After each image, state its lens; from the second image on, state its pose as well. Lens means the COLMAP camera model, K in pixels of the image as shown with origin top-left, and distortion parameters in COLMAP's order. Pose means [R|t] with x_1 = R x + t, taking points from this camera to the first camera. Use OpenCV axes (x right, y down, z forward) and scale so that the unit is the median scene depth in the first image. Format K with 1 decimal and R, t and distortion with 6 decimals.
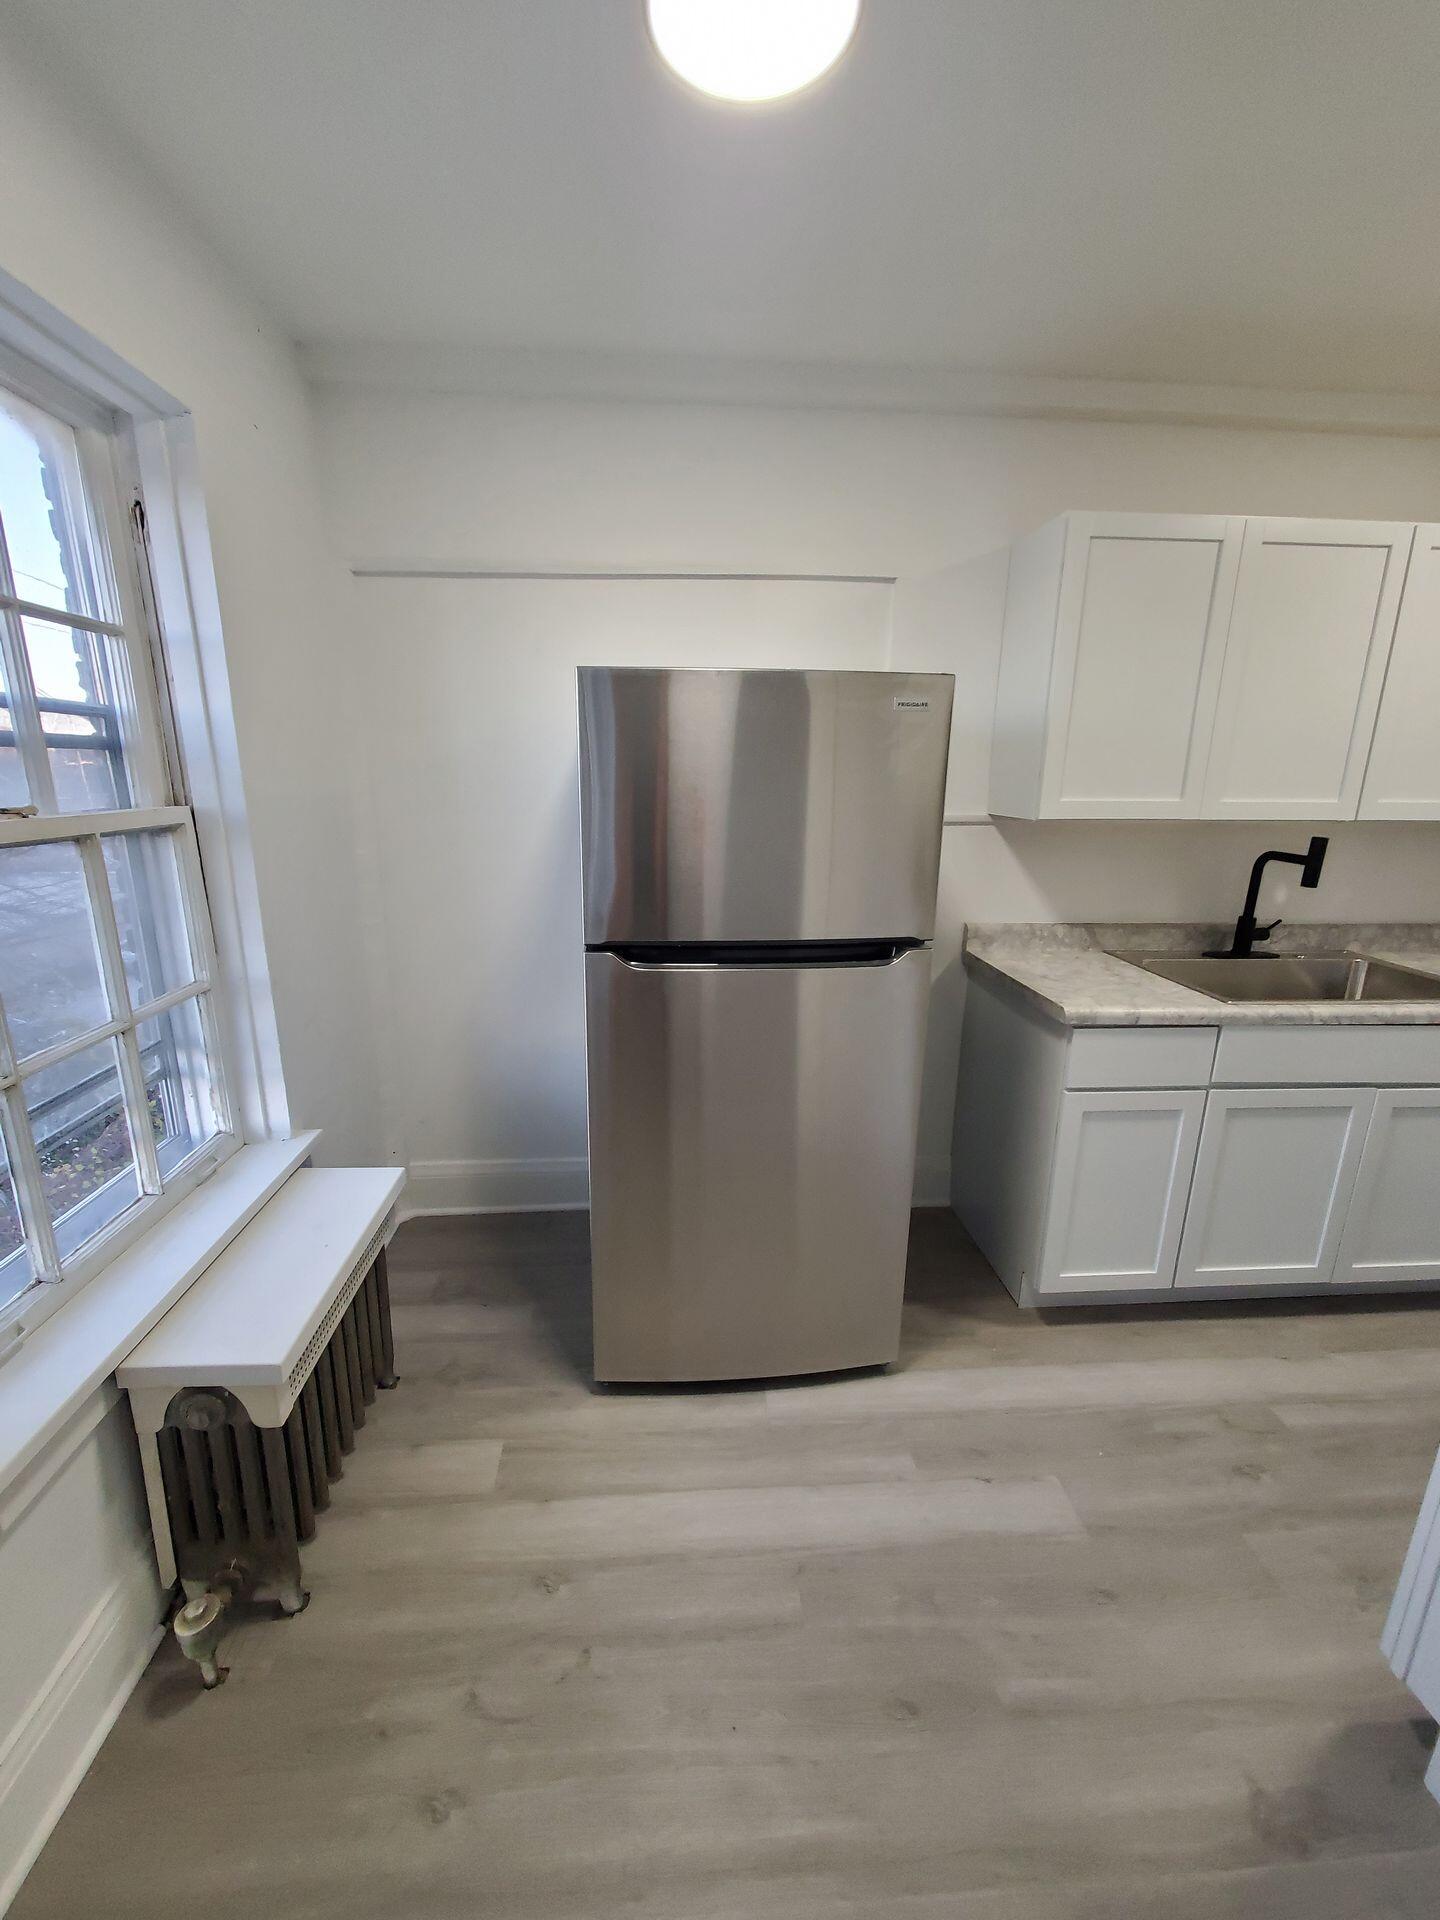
lens RADIAL K [[772.2, 0, 720.0], [0, 772.2, 960.0], [0, 0, 1]] dist [-0.019134, -0.000136]
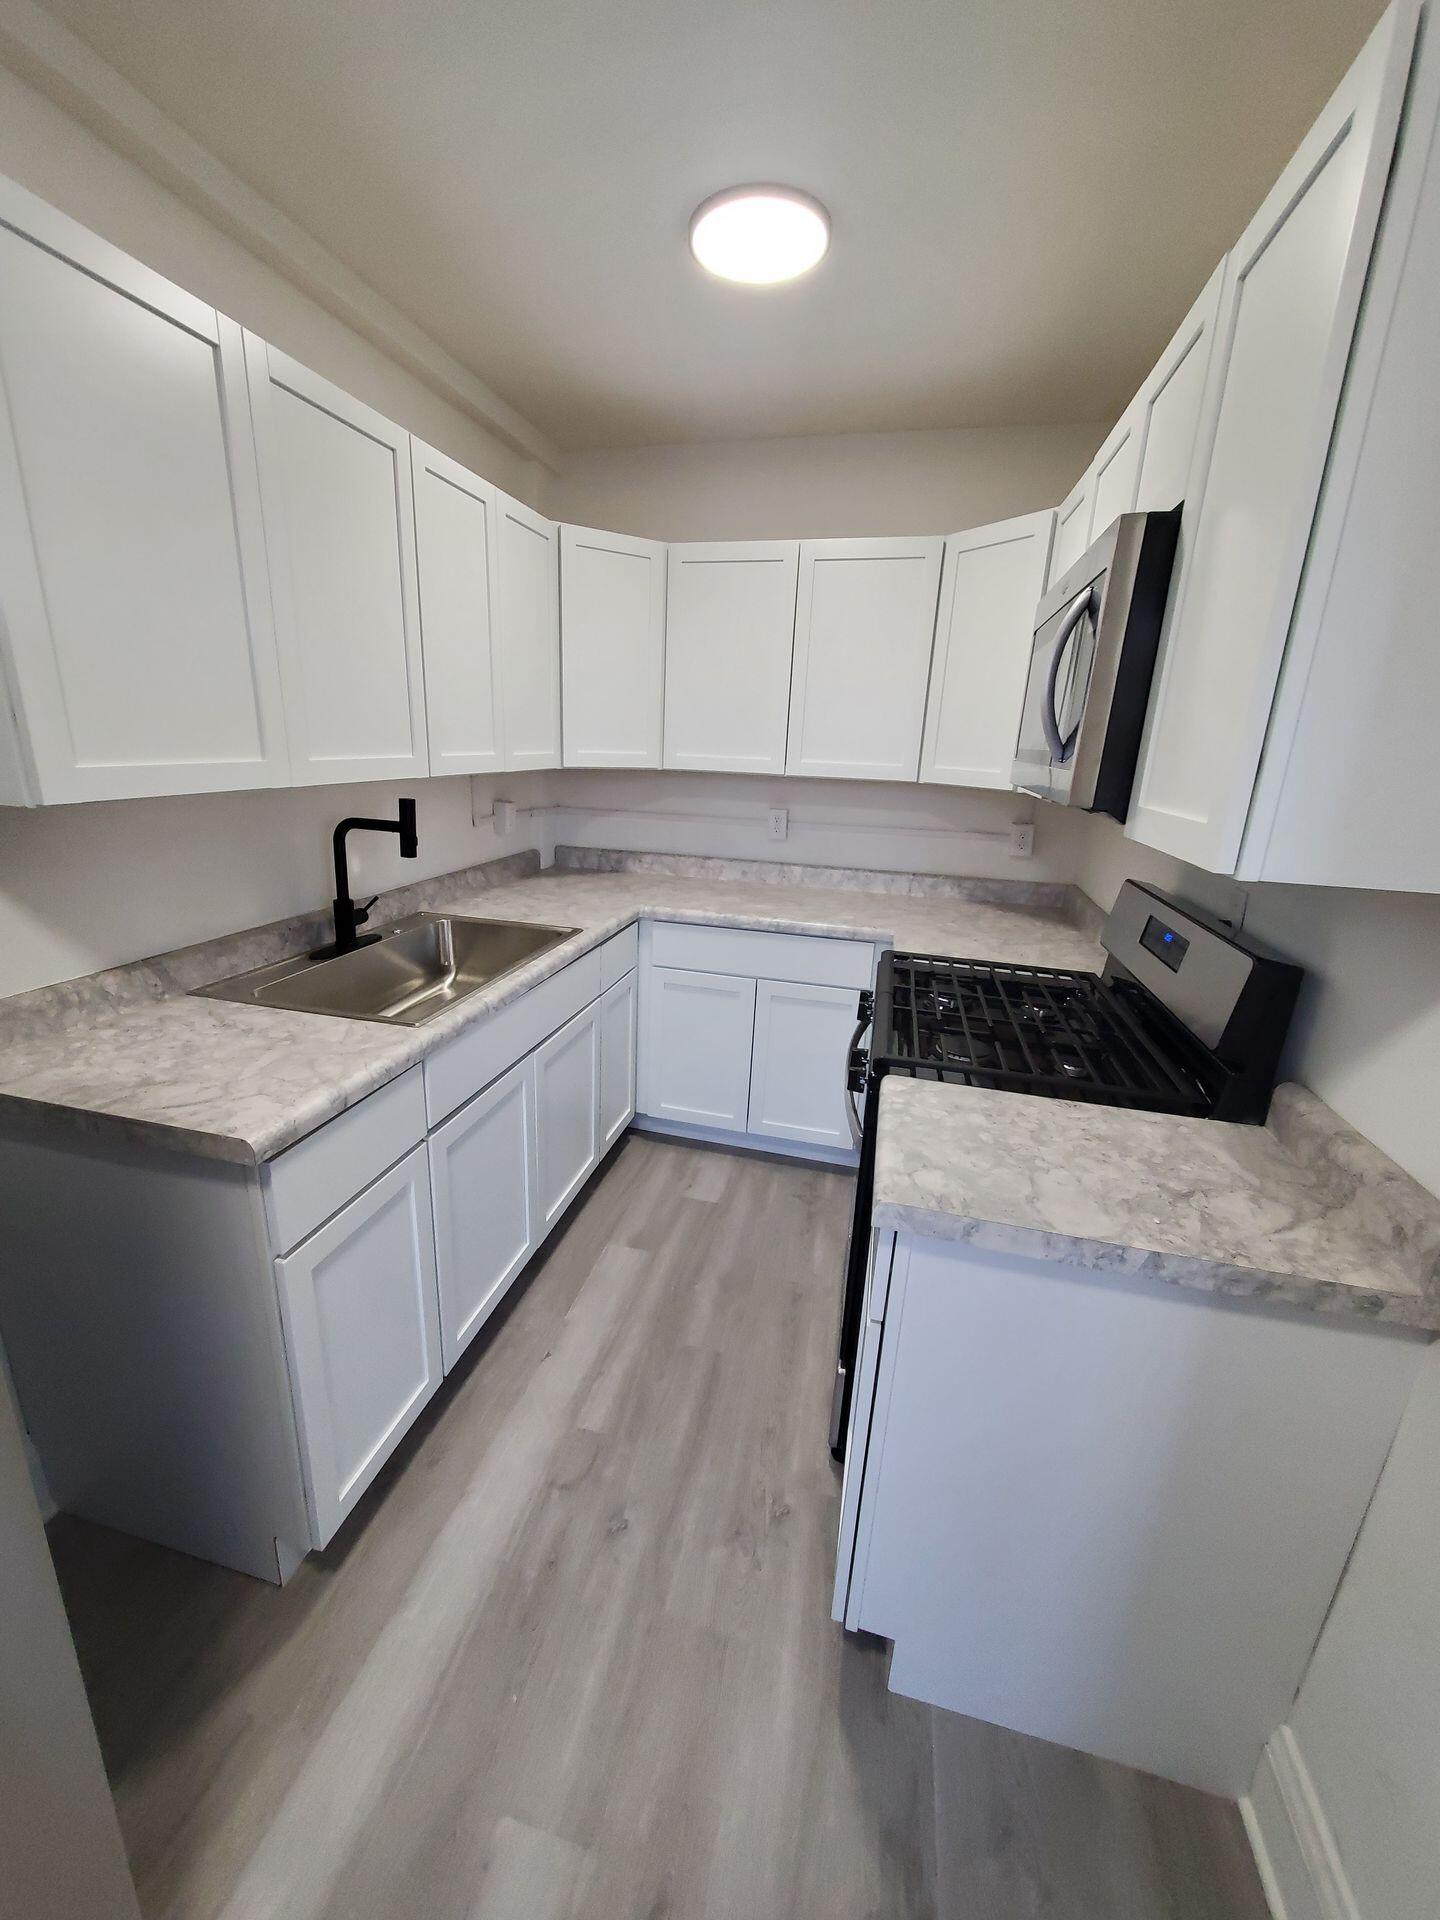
lens RADIAL K [[770.5, 0, 720.0], [0, 770.5, 960.0], [0, 0, 1]] dist [-0.002683, 0.000126]
pose [[0.336779, -0.254109, 0.906647, 0.072891], [0.195574, 0.960774, 0.196632, -0.091297], [-0.921049, 0.111095, 0.373266, 0.384336]]
